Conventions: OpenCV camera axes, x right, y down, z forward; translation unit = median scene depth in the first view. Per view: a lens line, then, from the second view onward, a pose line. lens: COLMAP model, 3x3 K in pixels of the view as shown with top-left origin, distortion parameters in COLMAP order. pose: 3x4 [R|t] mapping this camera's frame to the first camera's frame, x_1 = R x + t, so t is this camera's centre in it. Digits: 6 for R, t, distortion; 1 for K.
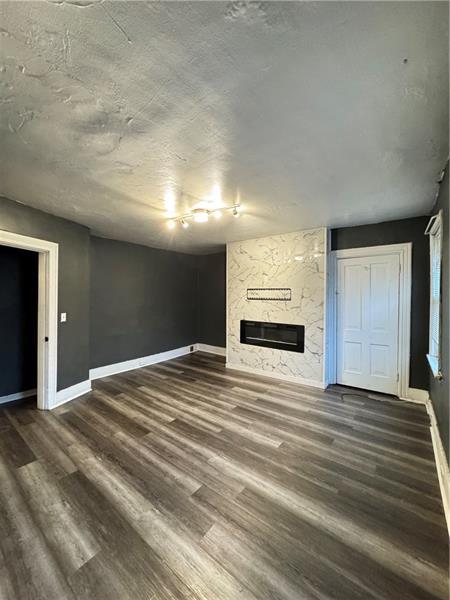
lens RADIAL K [[238.8, 0, 224.5], [0, 238.8, 299.0], [0, 0, 1]] dist [-0.000559, 0.000127]
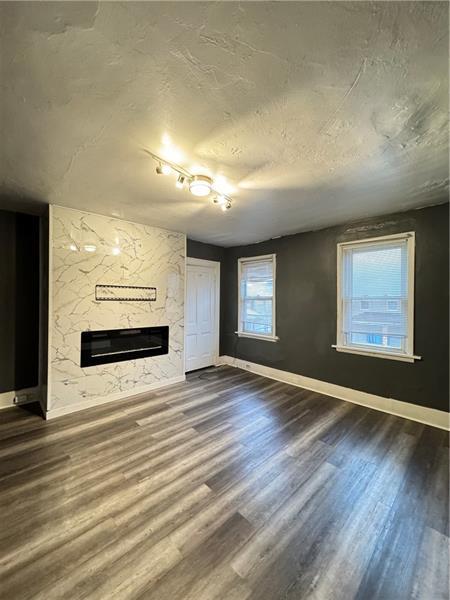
lens RADIAL K [[238.8, 0, 224.5], [0, 238.8, 299.0], [0, 0, 1]] dist [-0.000559, 0.000127]
pose [[0.148833, -0.004557, 0.988852, -0.616121], [0.000925, 0.999990, 0.004469, -0.005270], [-0.988862, 0.000250, 0.148836, 0.620641]]
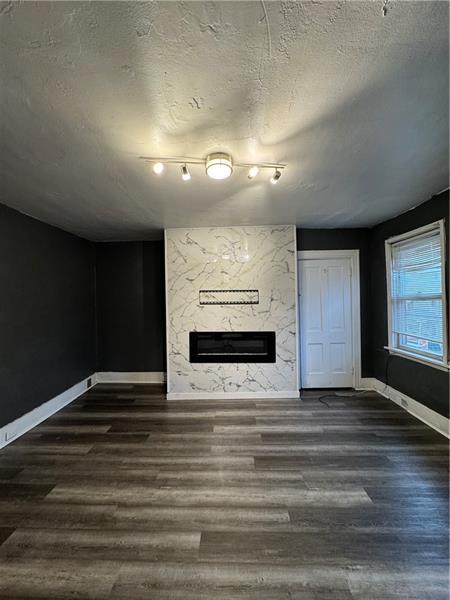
lens RADIAL K [[238.8, 0, 224.5], [0, 238.8, 299.0], [0, 0, 1]] dist [-0.000559, 0.000127]
pose [[0.808257, -0.016323, 0.588604, -0.340473], [0.027888, 0.999555, -0.010576, -0.006059], [-0.588170, 0.024963, 0.808352, 0.387784]]
